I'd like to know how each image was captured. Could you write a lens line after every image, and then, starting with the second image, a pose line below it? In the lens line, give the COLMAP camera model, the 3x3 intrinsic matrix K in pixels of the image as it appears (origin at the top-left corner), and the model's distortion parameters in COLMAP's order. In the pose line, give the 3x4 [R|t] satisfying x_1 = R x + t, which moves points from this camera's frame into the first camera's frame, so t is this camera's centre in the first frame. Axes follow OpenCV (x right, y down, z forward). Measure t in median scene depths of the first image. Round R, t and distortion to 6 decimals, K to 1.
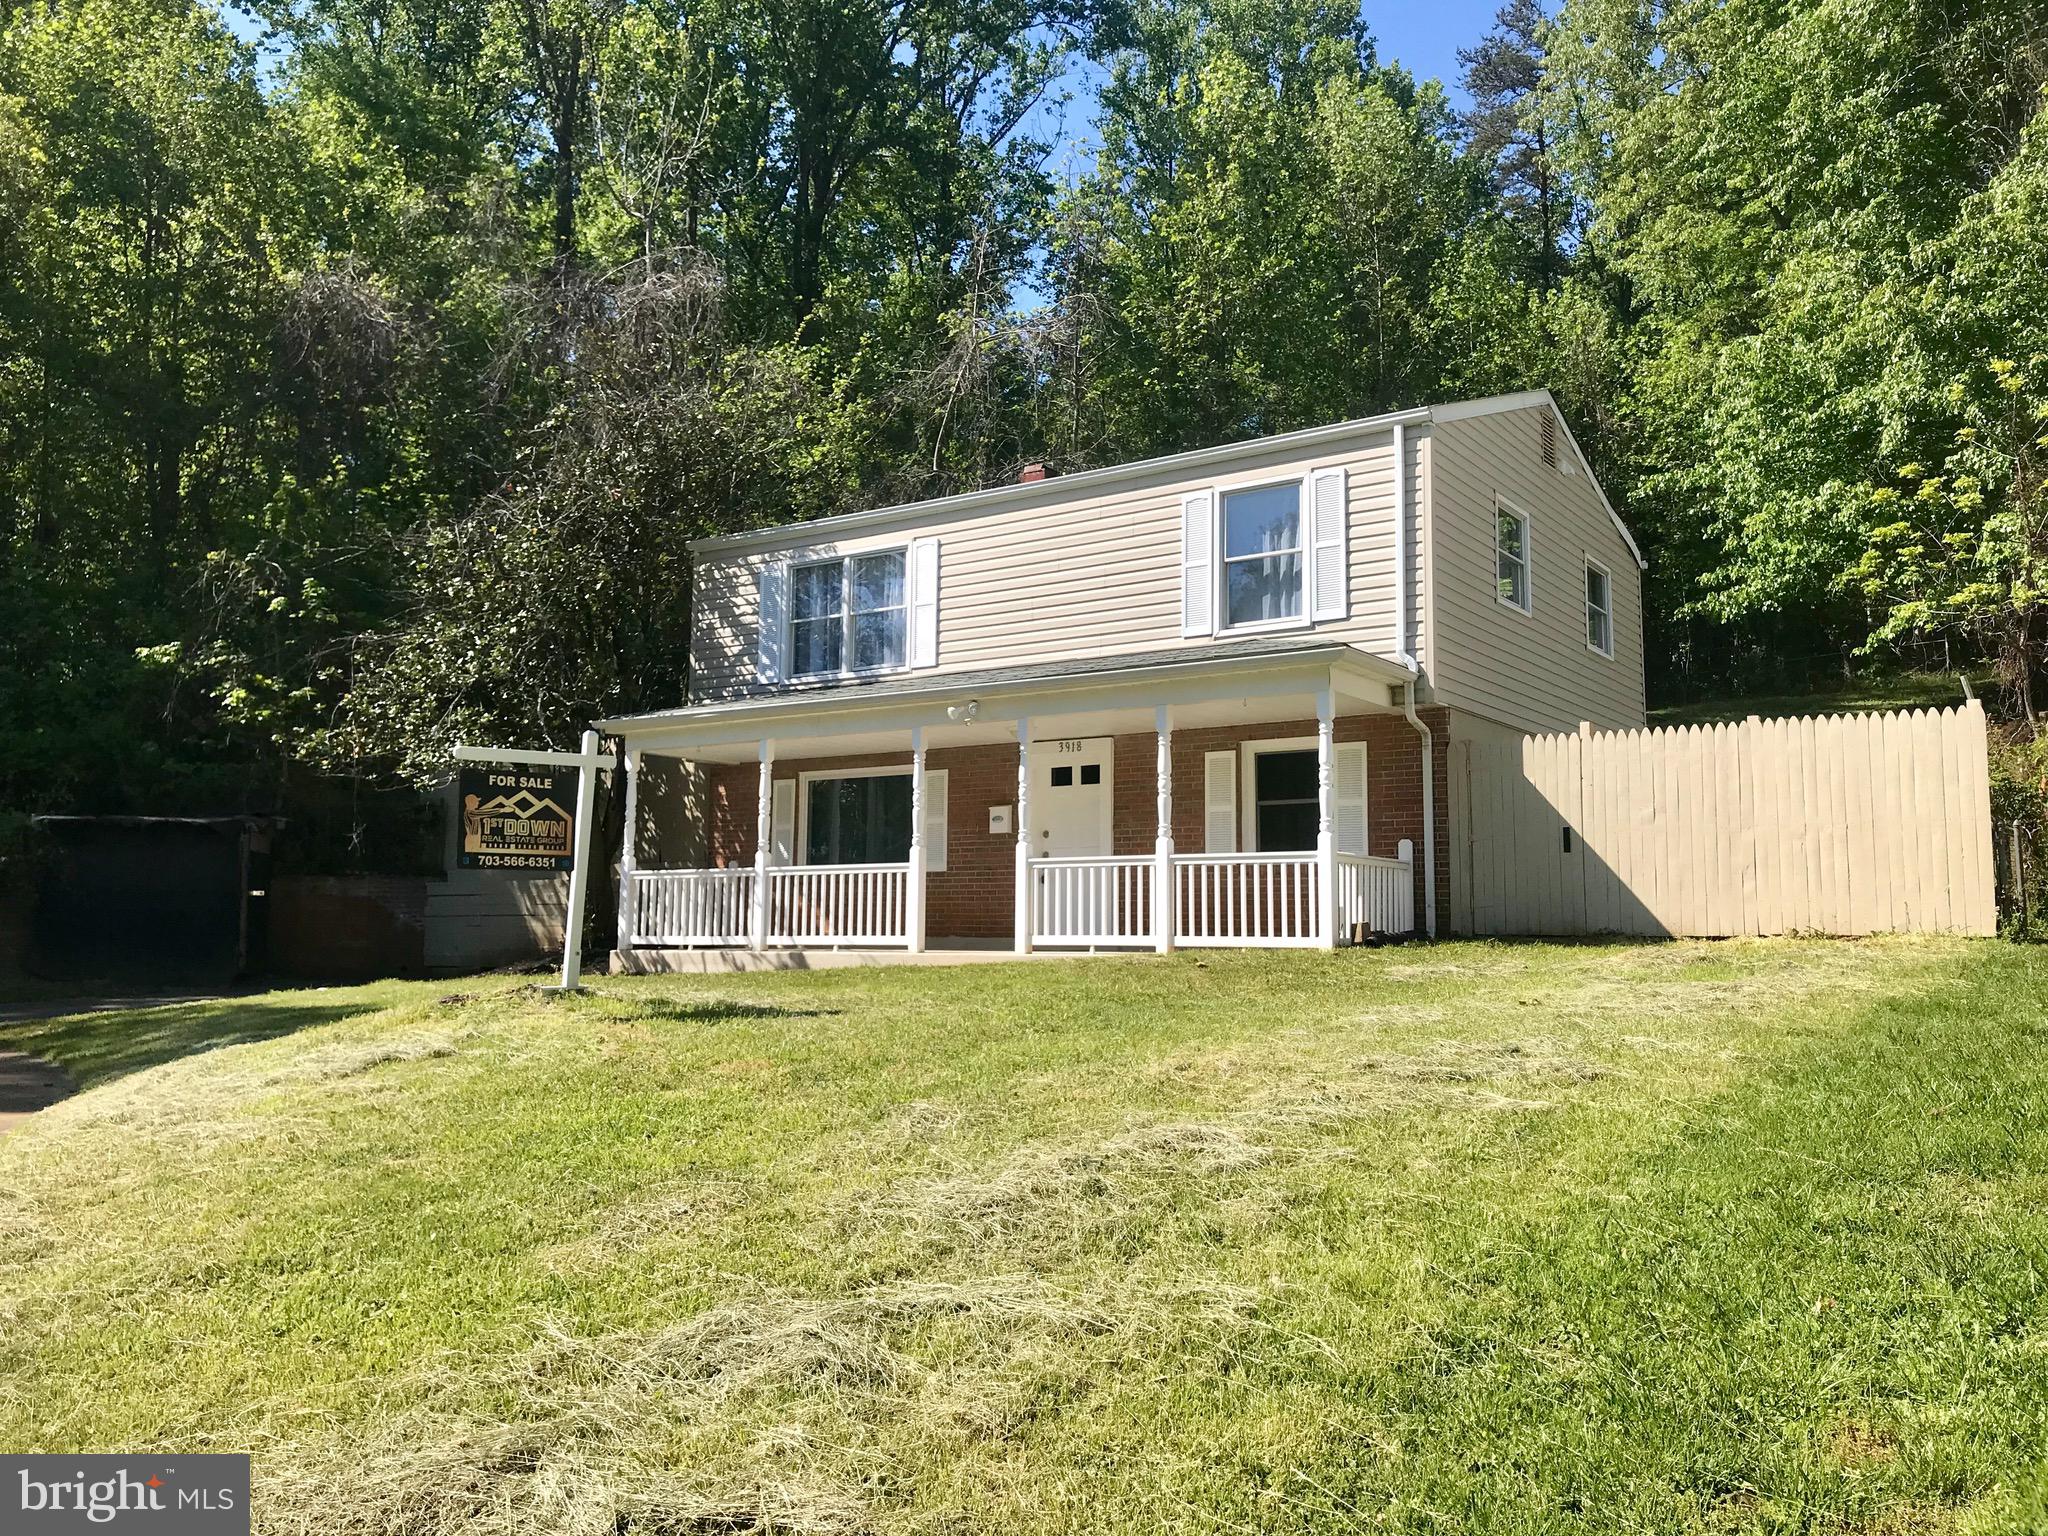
lens RADIAL K [[1673.0, 0, 1009.4], [0, 1673.0, 752.8], [0, 0, 1]] dist [0.025371, -0.022036]
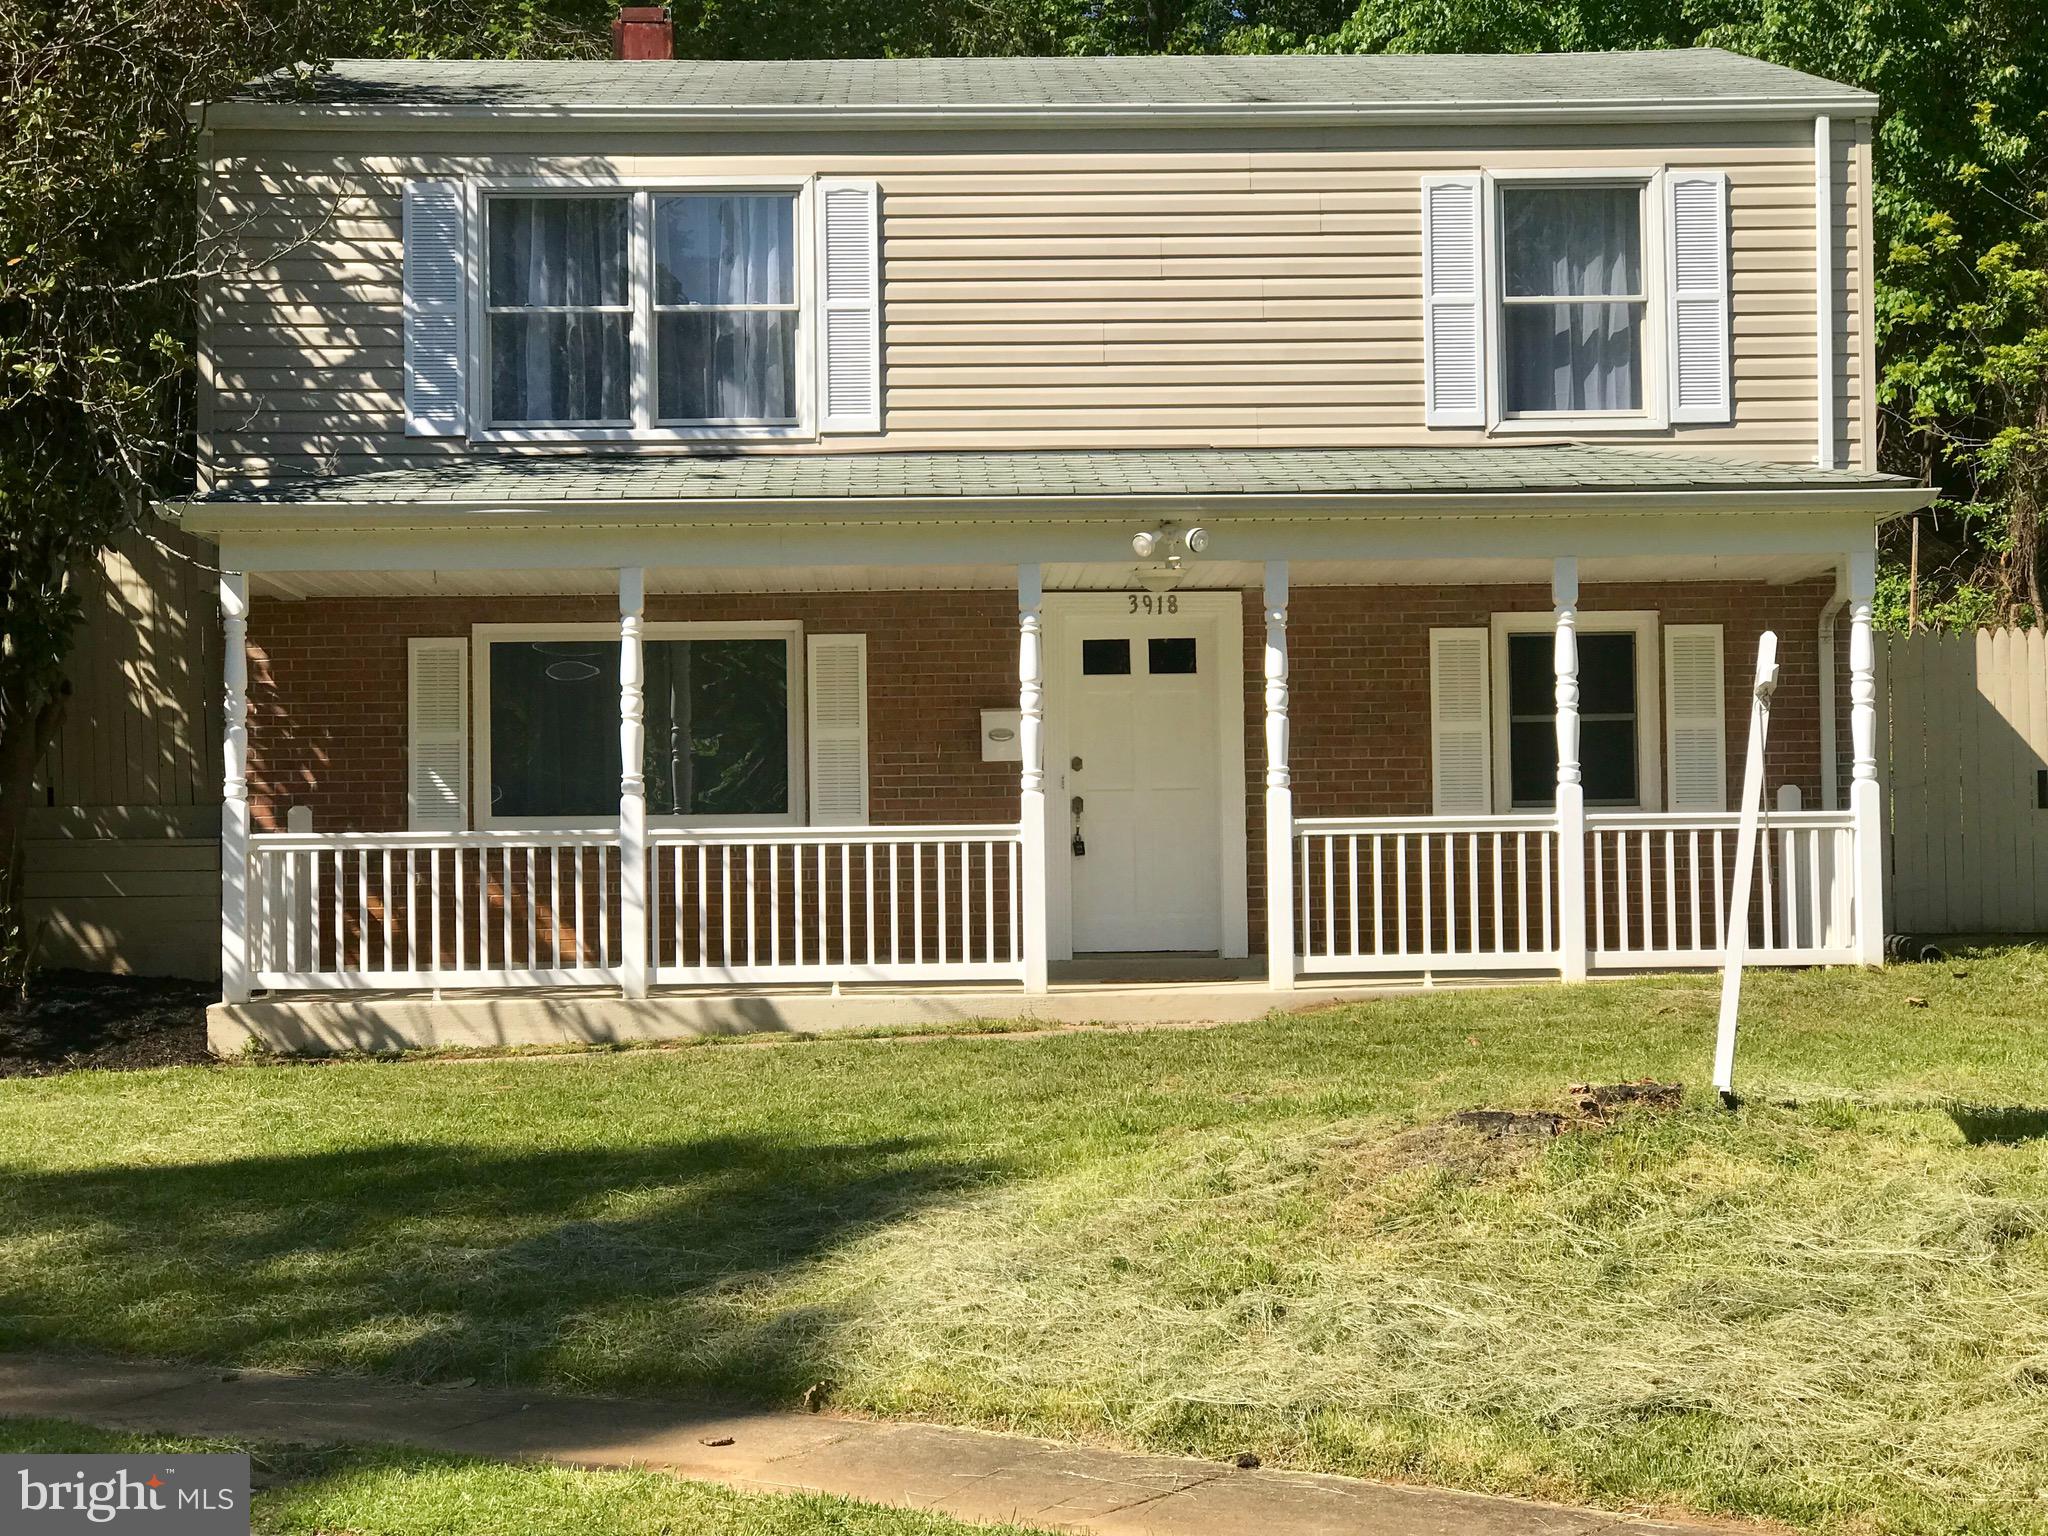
lens RADIAL K [[3314.4, 0, 933.3], [0, 3314.4, 784.8], [0, 0, 1]] dist [0.003683, 0.000000]
pose [[0.803130, 0.002529, 0.595799, -0.696835], [-0.047613, 0.997065, 0.059950, -0.006873], [-0.593898, -0.076515, 0.800893, 0.182763]]
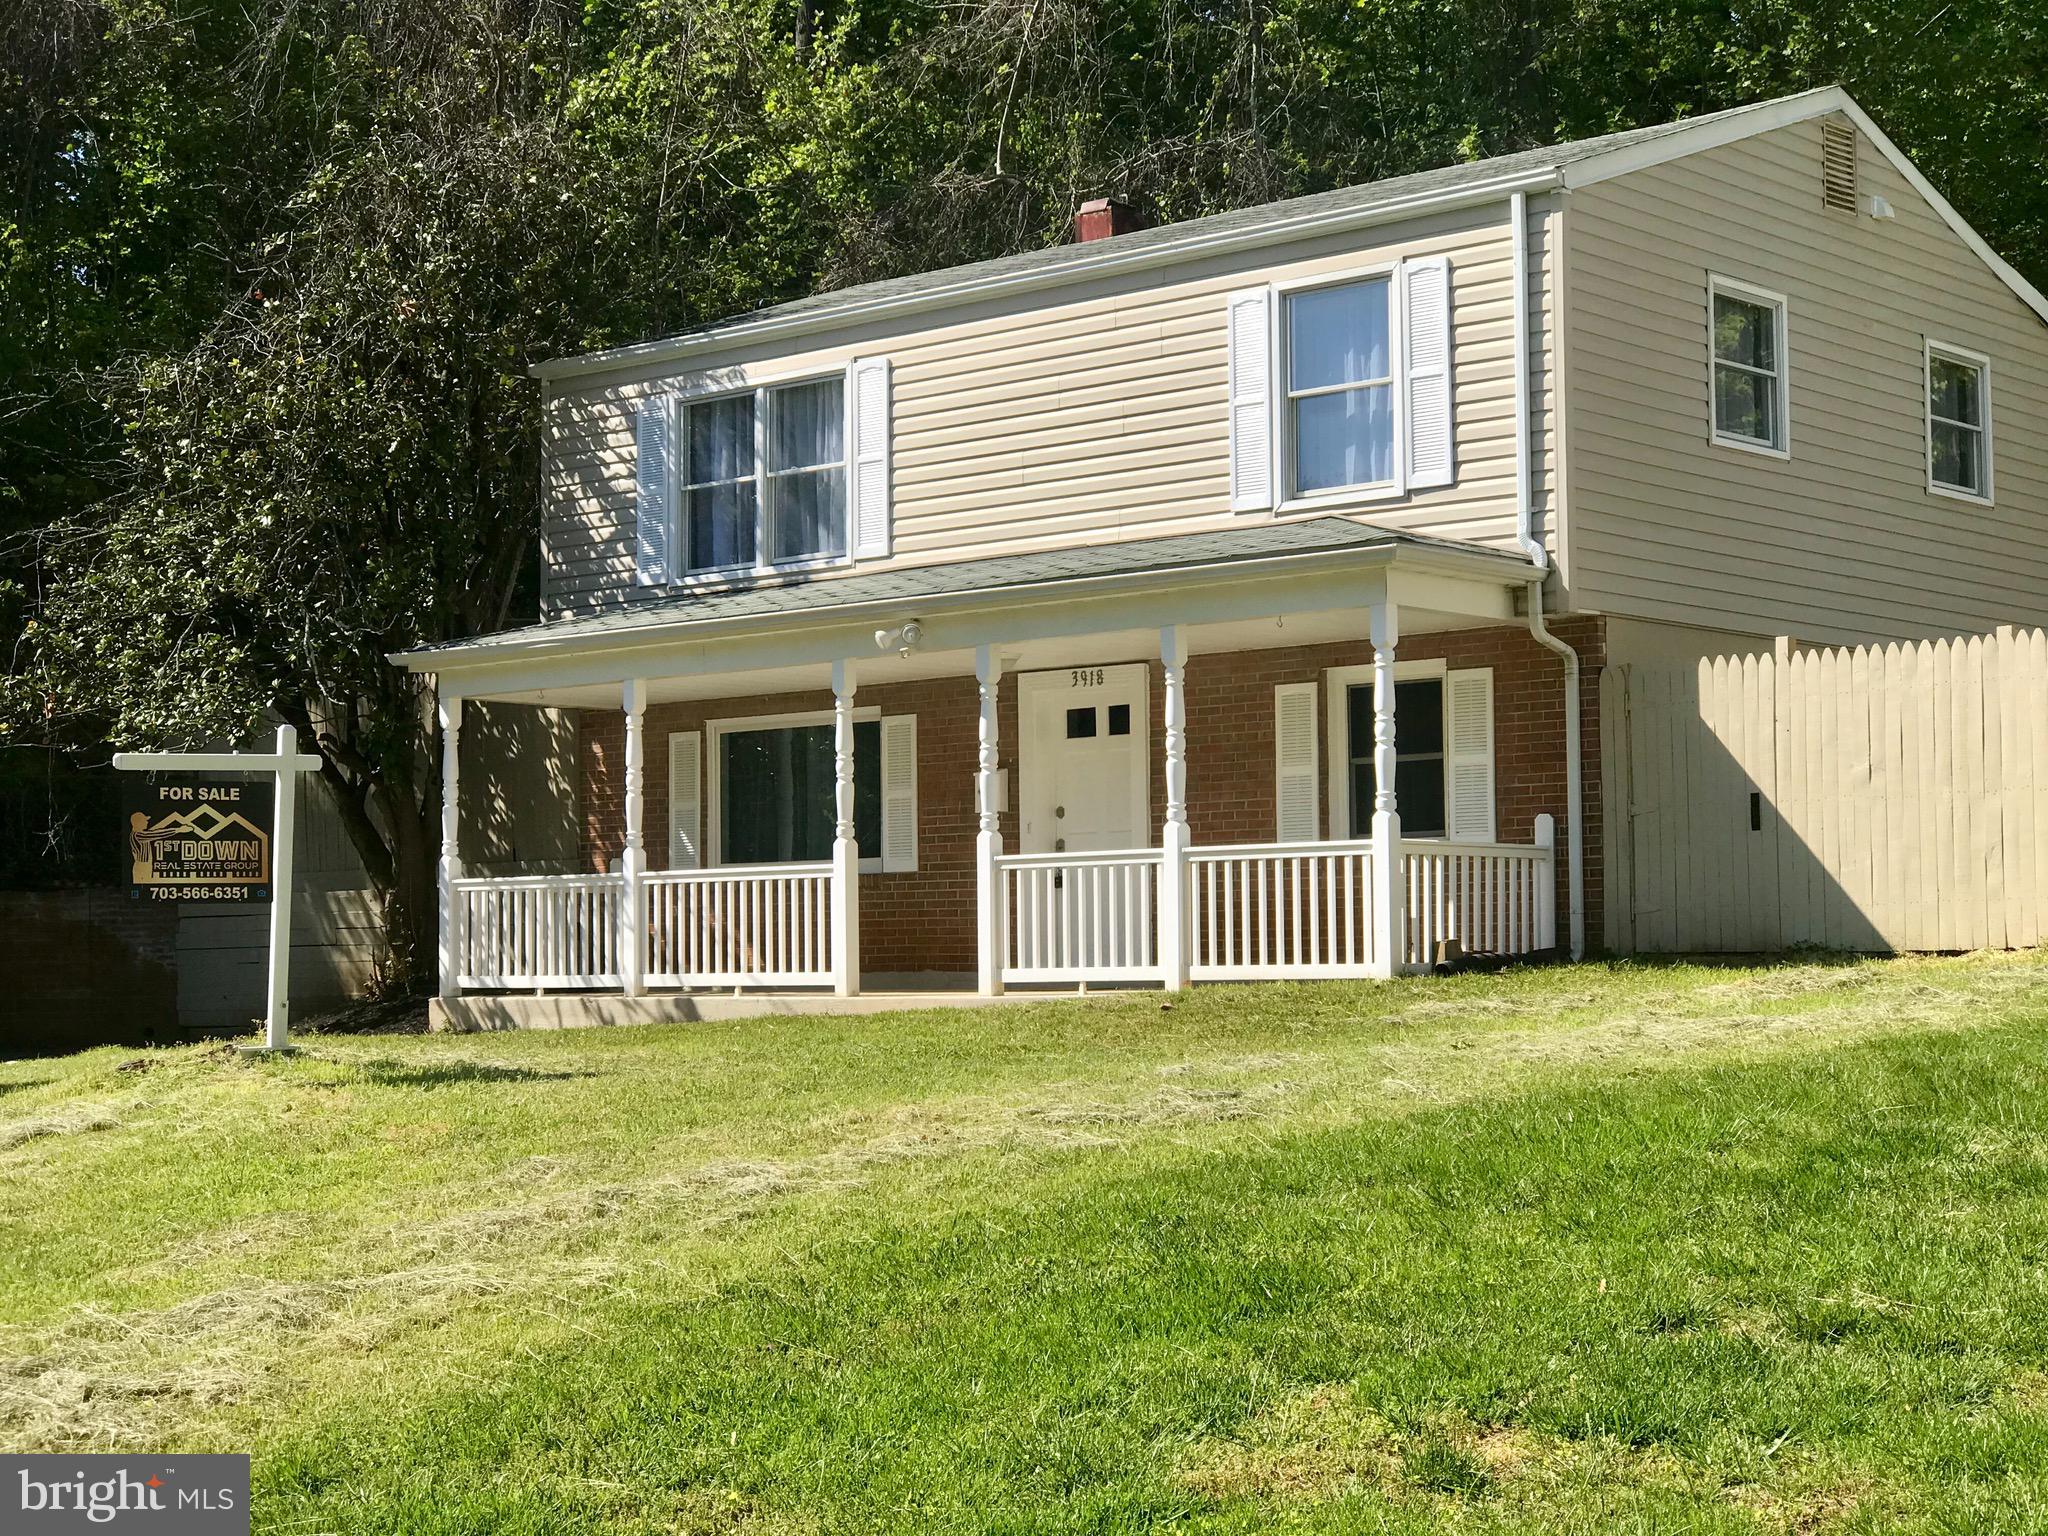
lens RADIAL K [[3314.4, 0, 1021.8], [0, 3314.4, 776.3], [0, 0, 1]] dist [0.003683, 0.000000]
pose [[0.993752, -0.024996, -0.108775, 0.159733], [0.030957, 0.998090, 0.053462, -0.037446], [0.107231, -0.056495, 0.992628, -0.310524]]
